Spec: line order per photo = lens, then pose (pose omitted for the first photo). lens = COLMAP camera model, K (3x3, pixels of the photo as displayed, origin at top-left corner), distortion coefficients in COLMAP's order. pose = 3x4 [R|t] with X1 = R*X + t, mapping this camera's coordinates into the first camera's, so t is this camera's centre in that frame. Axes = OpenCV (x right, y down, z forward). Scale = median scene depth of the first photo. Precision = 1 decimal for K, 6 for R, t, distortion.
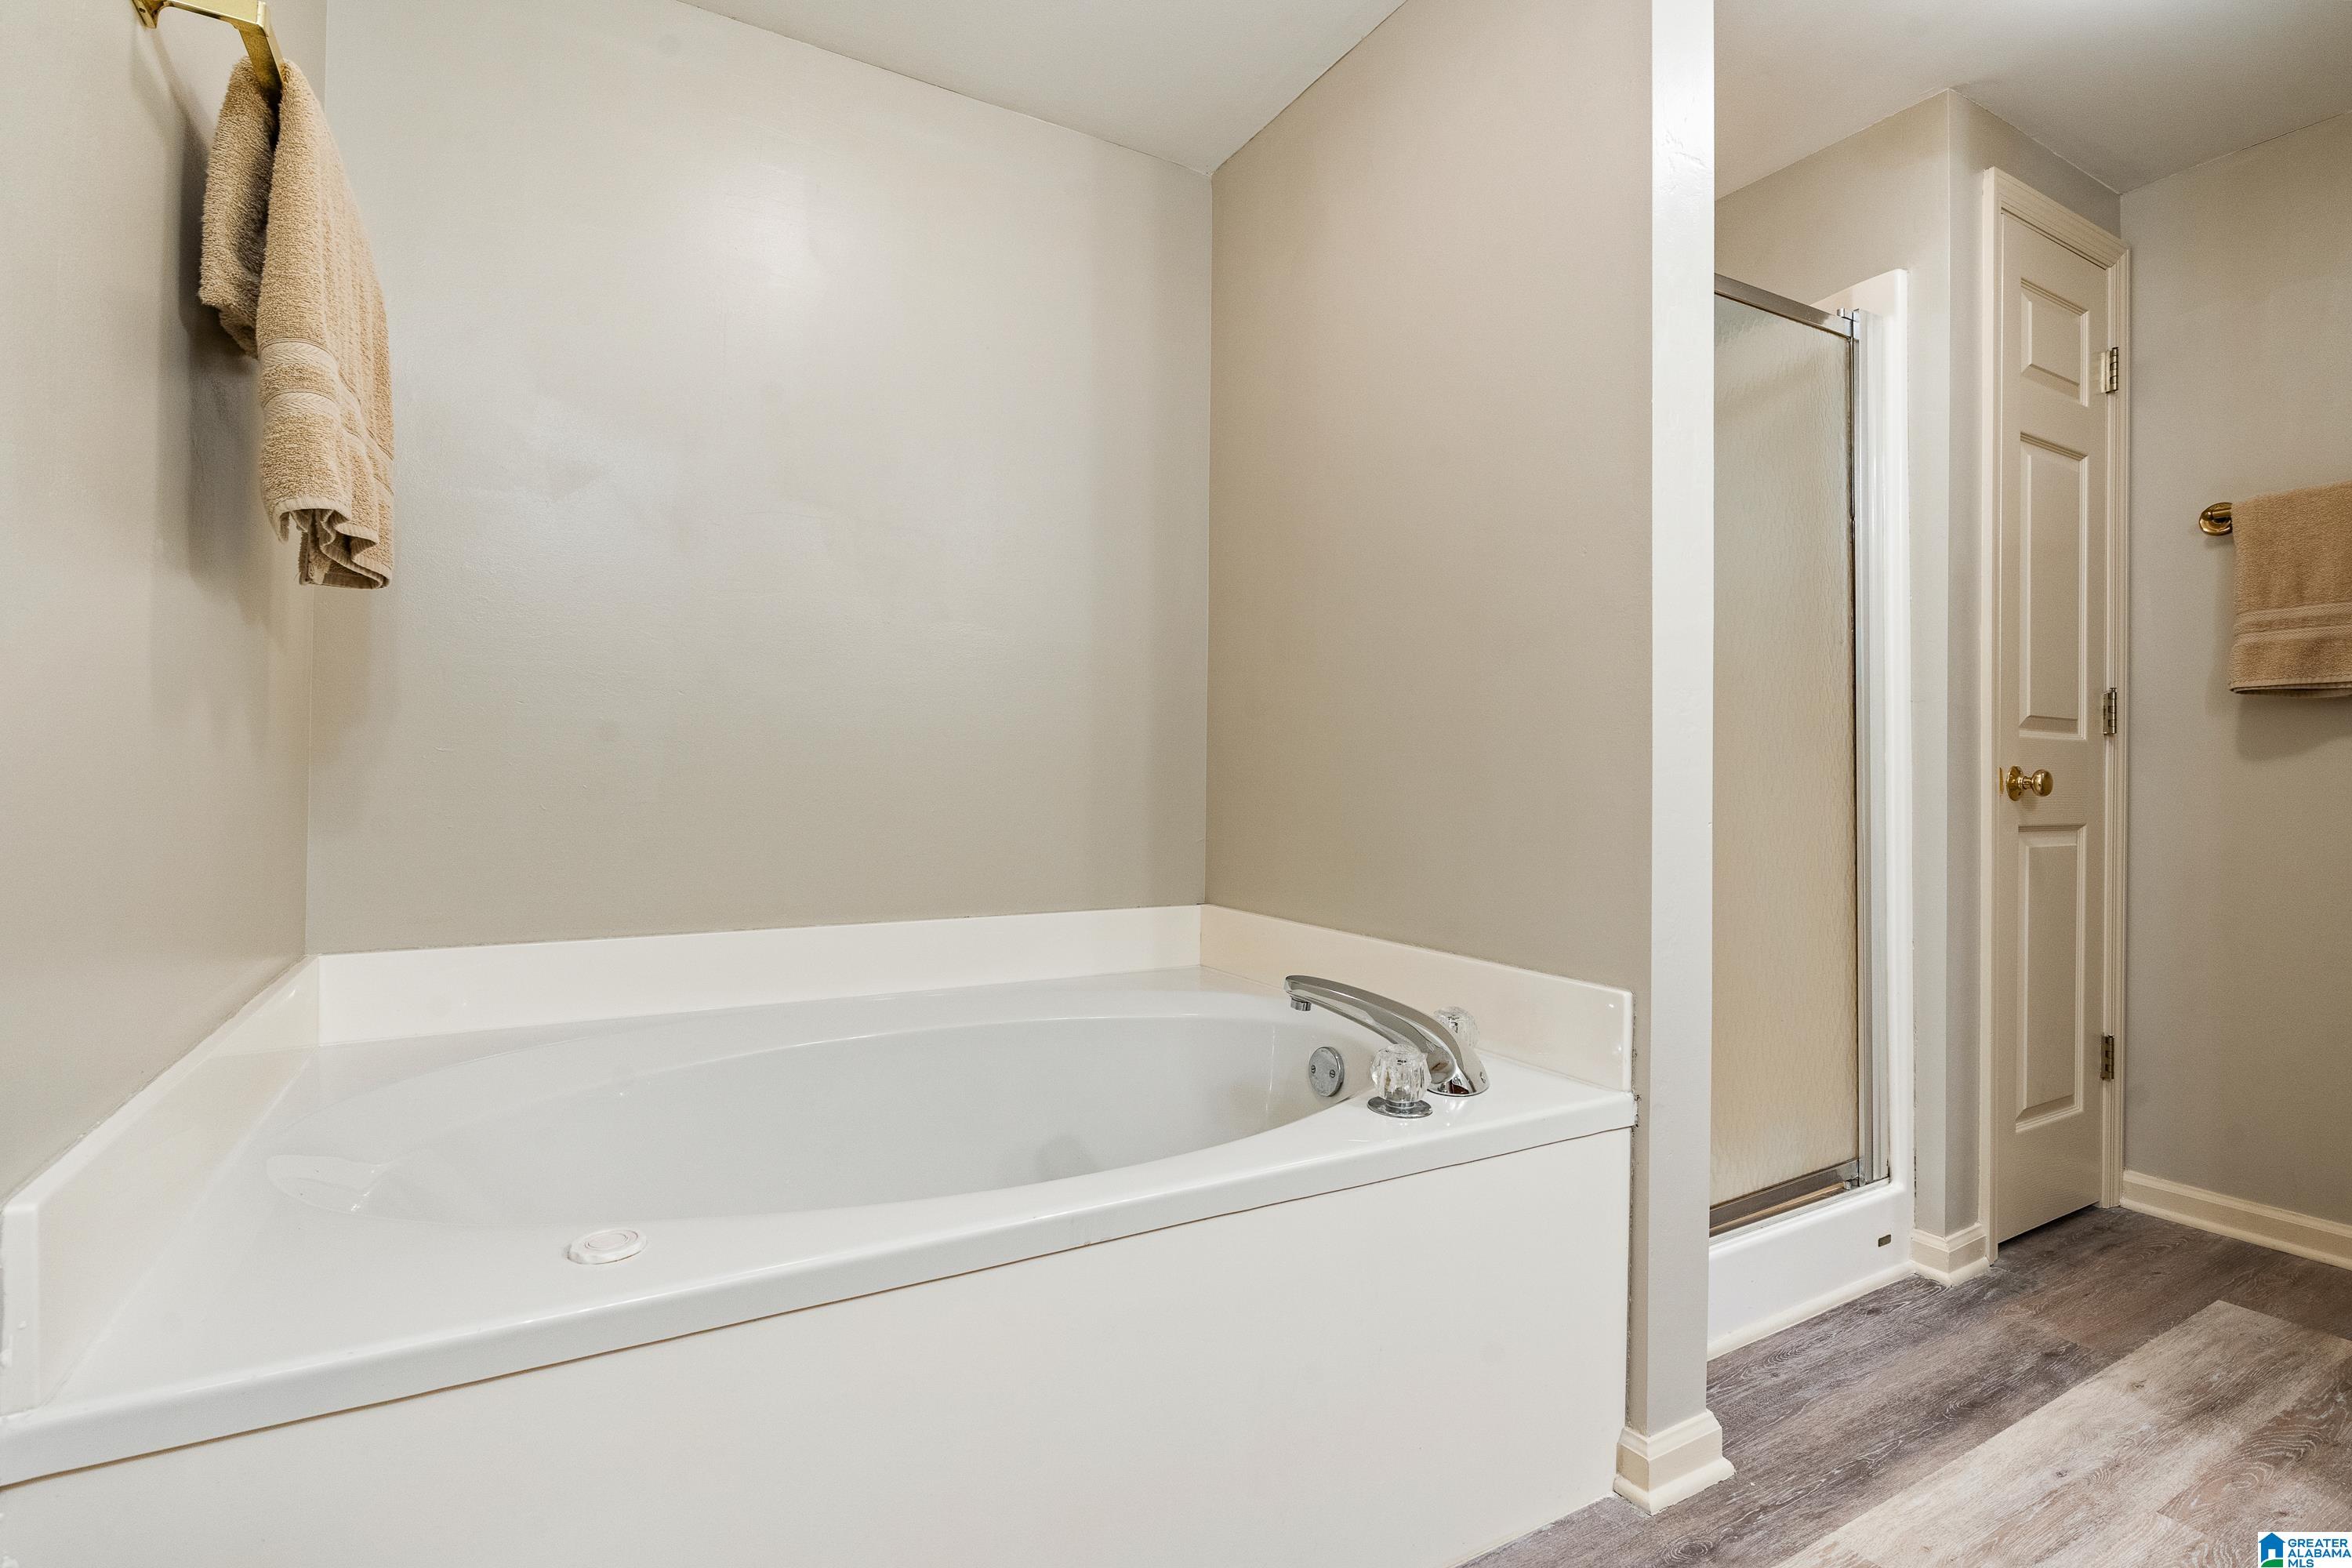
lens RADIAL K [[1081.1, 0, 1165.3], [0, 1081.1, 773.6], [0, 0, 1]] dist [0.000273, 0.000596]
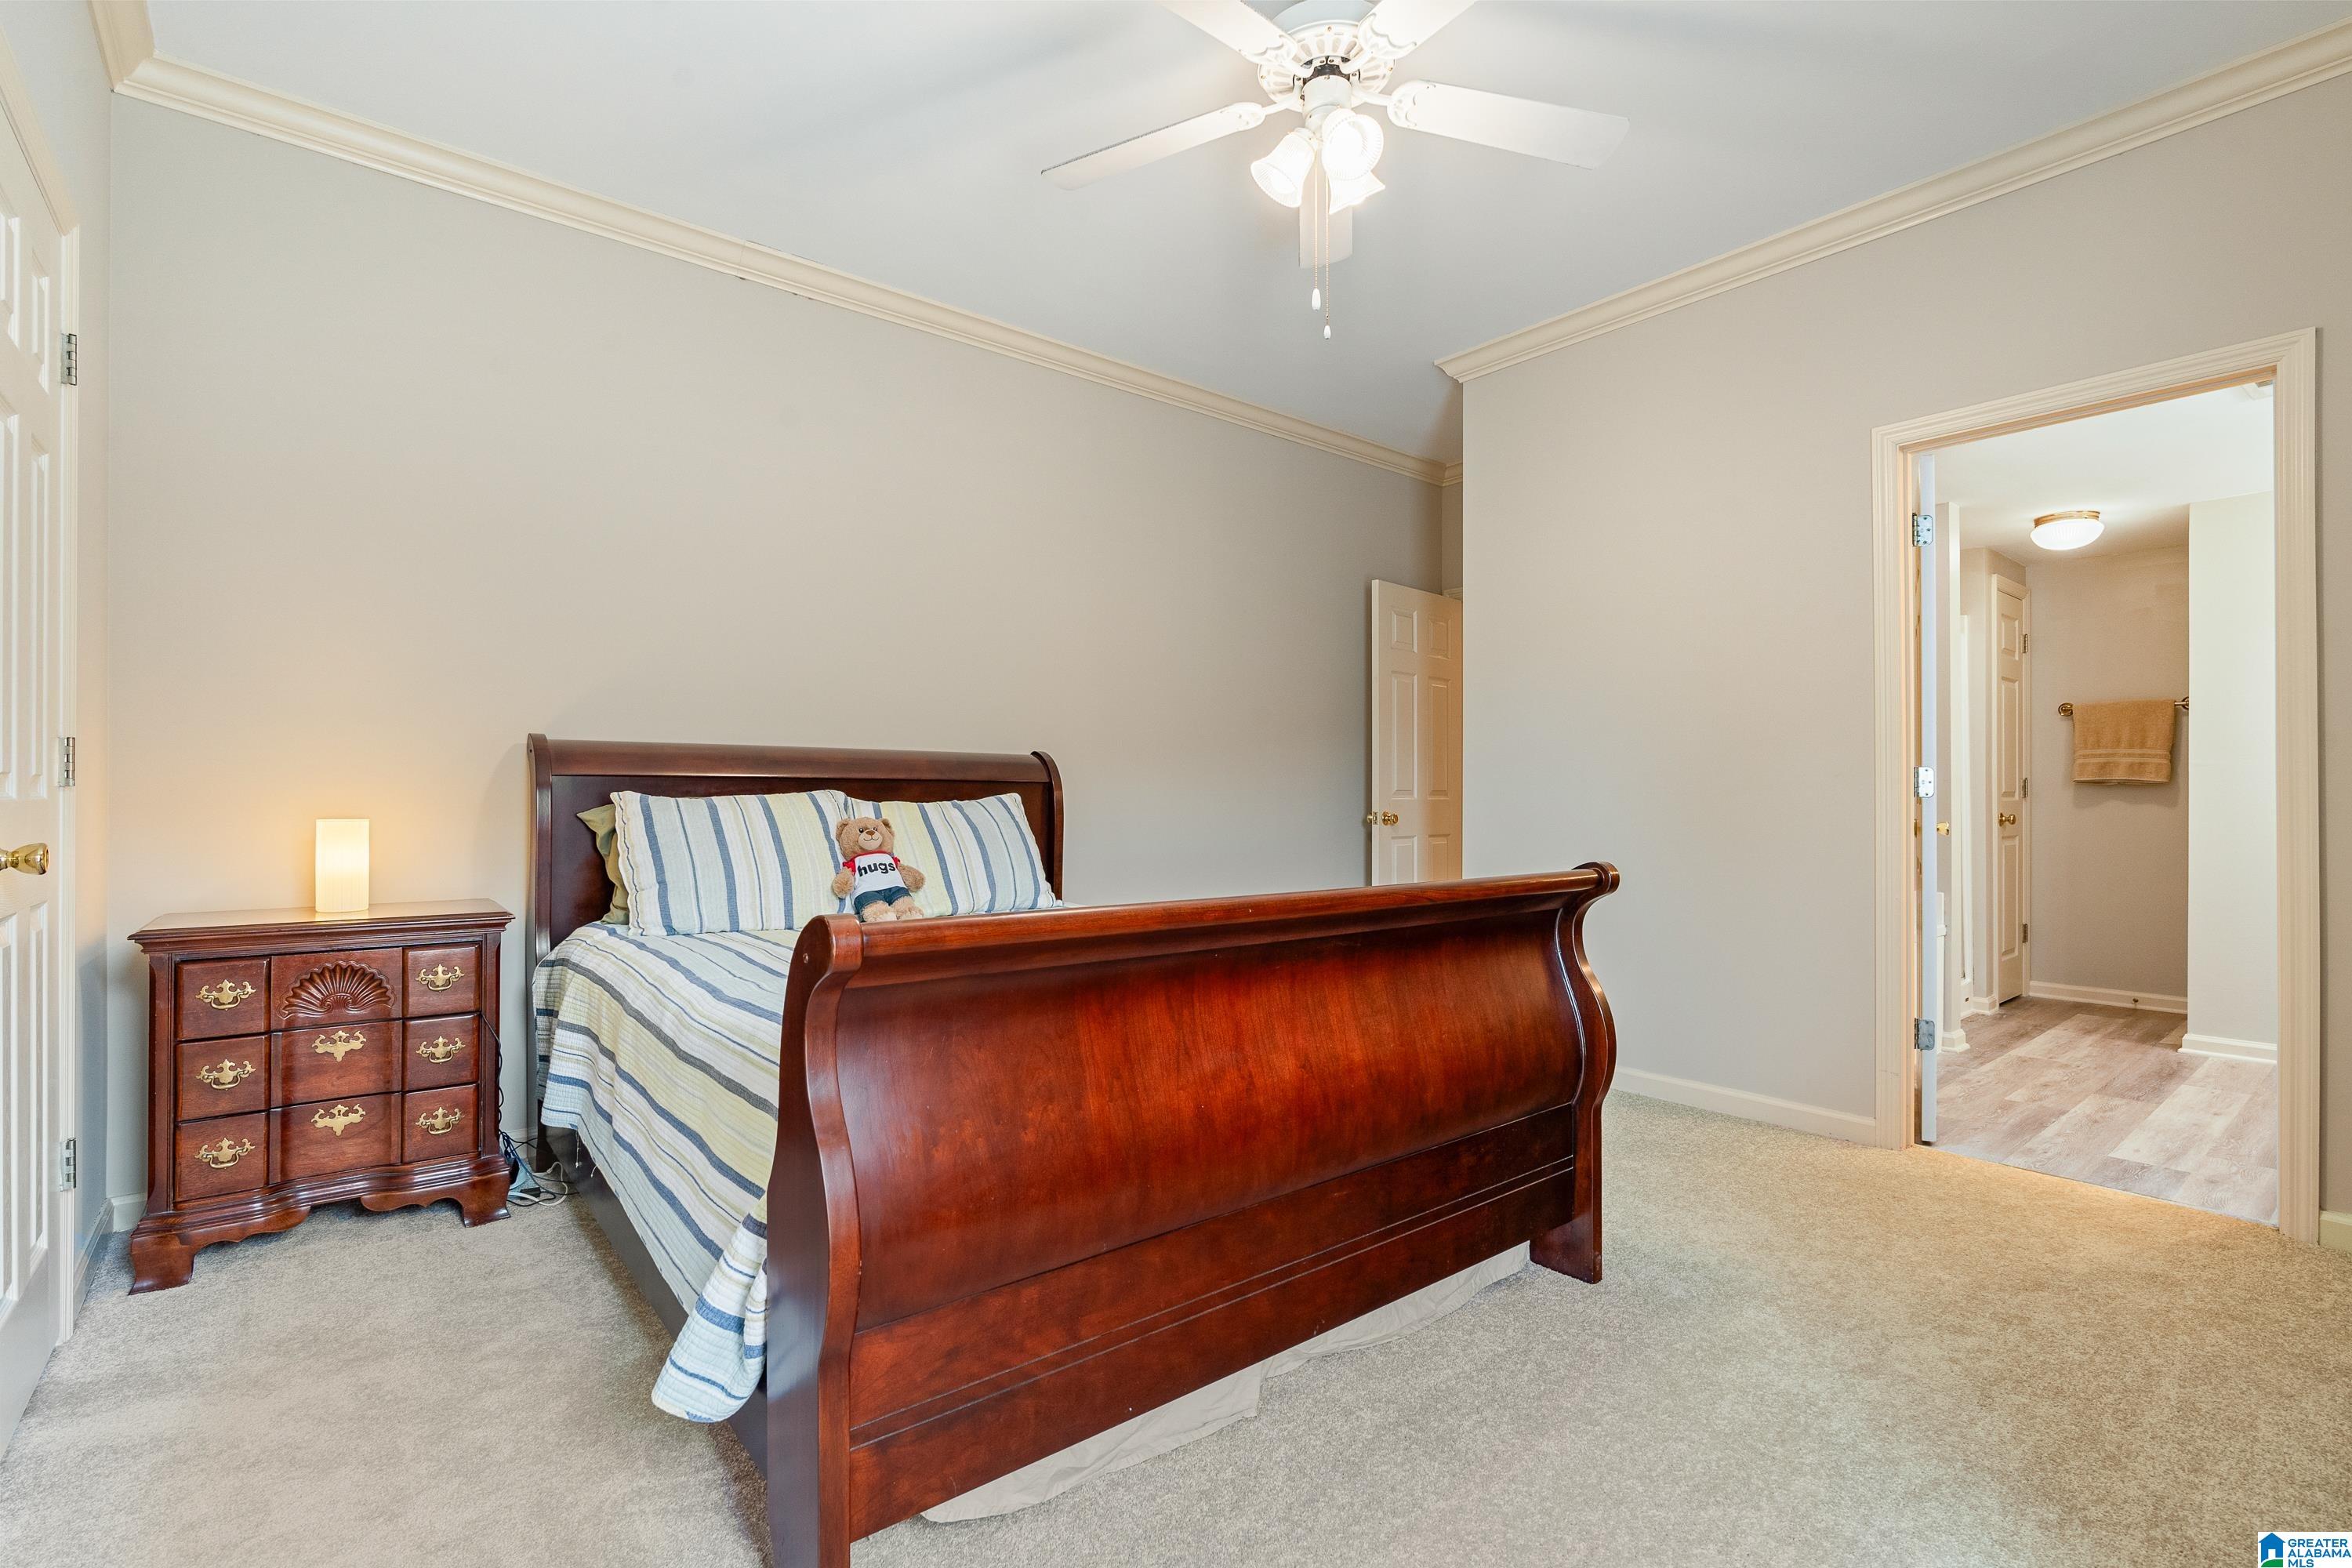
lens RADIAL K [[1081.1, 0, 1186.4], [0, 1081.1, 791.8], [0, 0, 1]] dist [0.000273, 0.000596]
pose [[0.983706, -0.009230, 0.179549, -1.455746], [0.007930, 0.999937, 0.007957, -0.087090], [-0.179611, -0.006403, 0.983717, -1.072029]]
